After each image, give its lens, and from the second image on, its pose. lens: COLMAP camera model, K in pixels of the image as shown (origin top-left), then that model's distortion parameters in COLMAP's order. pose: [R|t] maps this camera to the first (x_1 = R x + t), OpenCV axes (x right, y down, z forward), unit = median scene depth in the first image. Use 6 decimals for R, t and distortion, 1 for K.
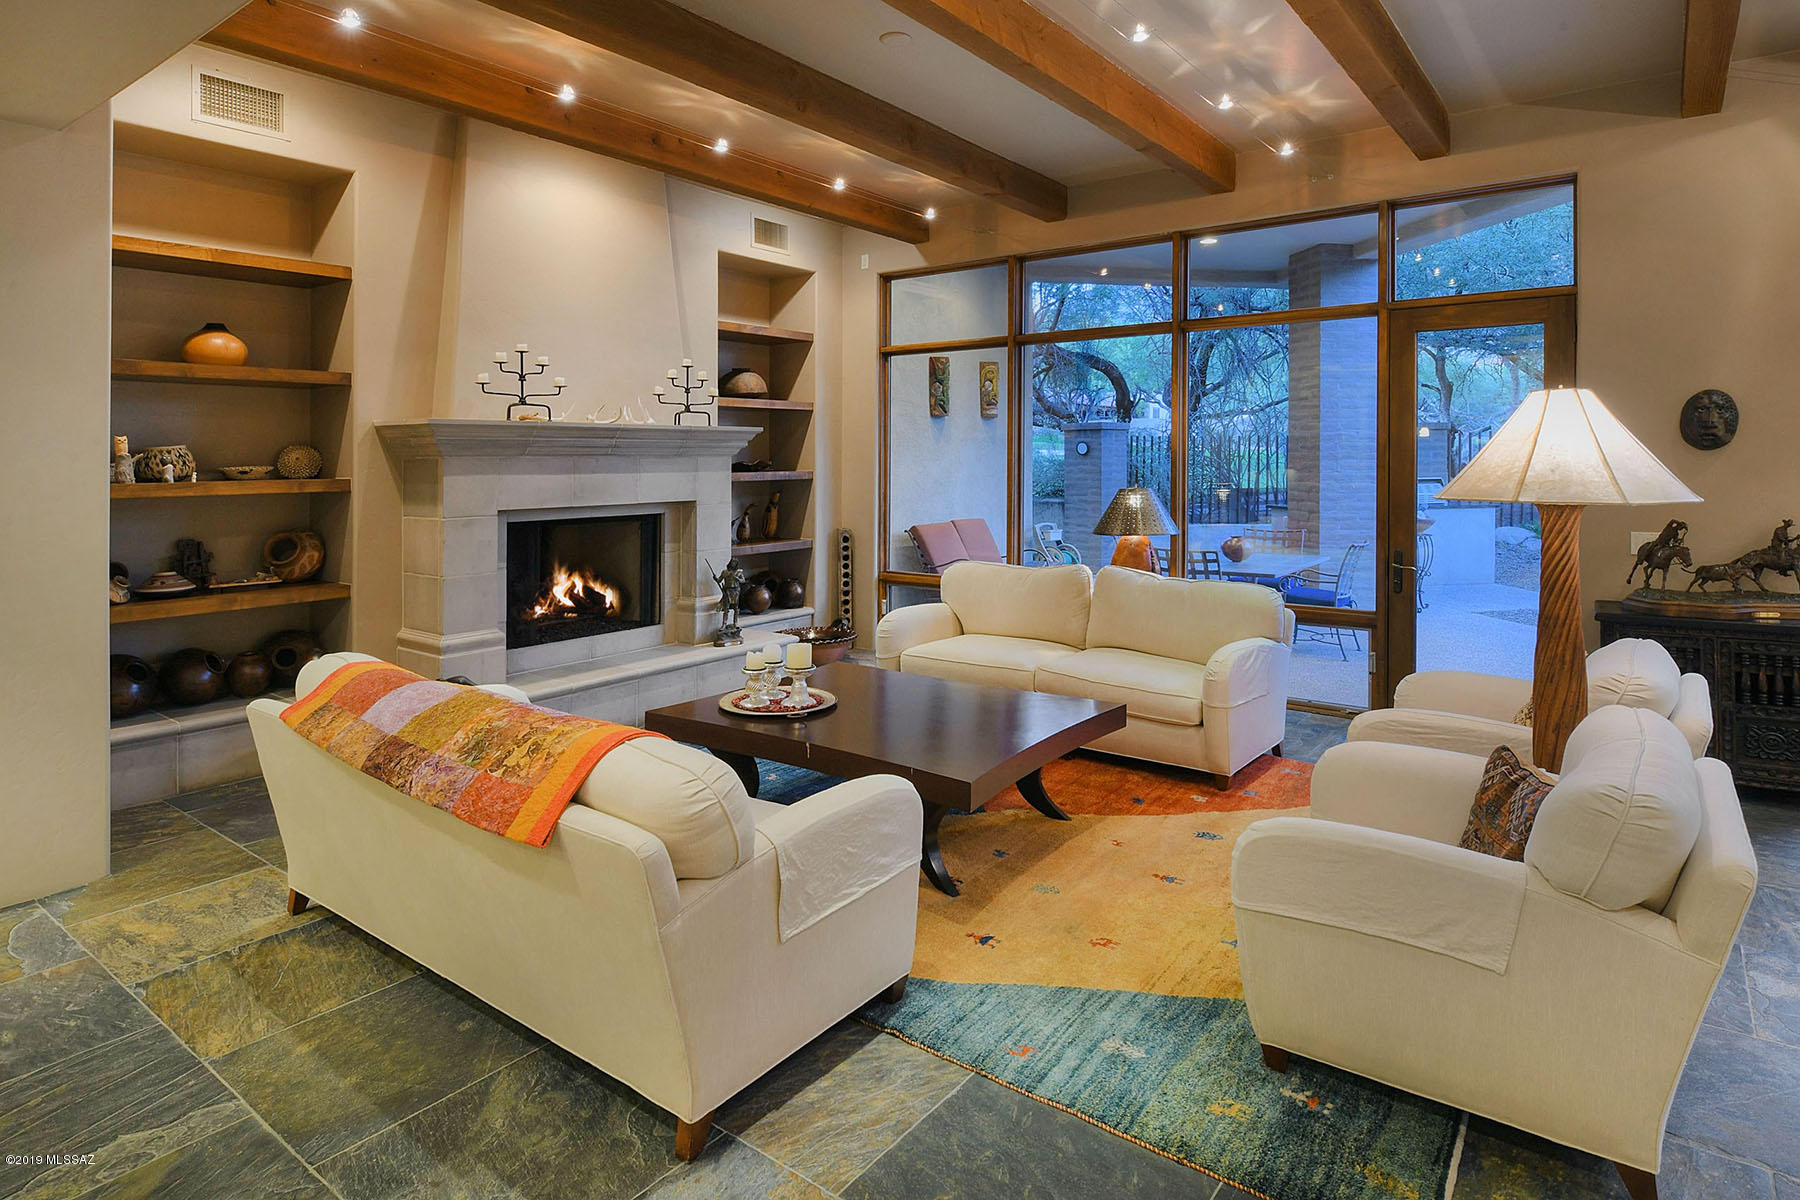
lens RADIAL K [[939.9, 0, 900.8], [0, 939.9, 476.6], [0, 0, 1]] dist [0.017392, -0.000300]
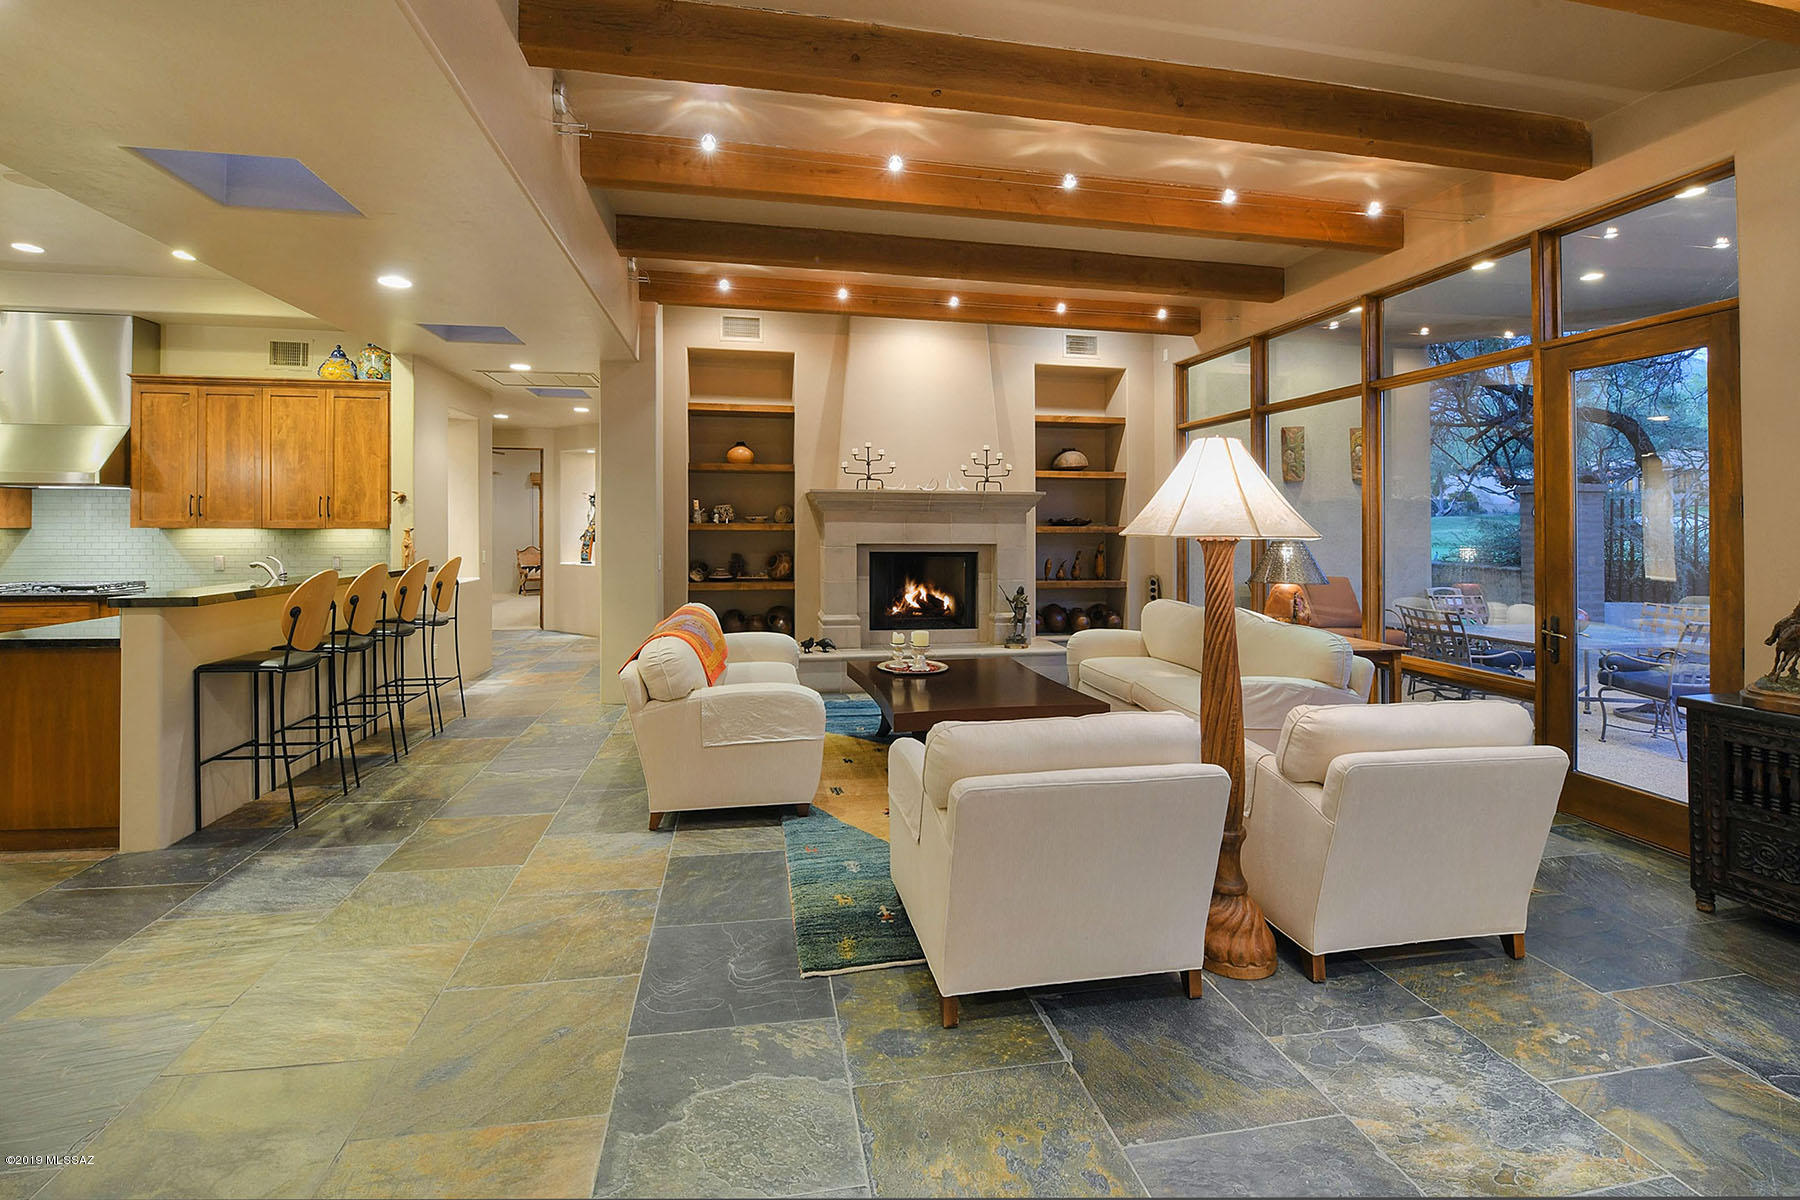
lens RADIAL K [[770.3, 0, 891.1], [0, 770.3, 558.0], [0, 0, 1]] dist [-0.008460, -0.005119]
pose [[0.744022, 0.042085, -0.666829, 0.485418], [-0.025264, 0.999073, 0.034865, 0.010988], [0.667678, -0.009093, 0.744395, 0.026250]]
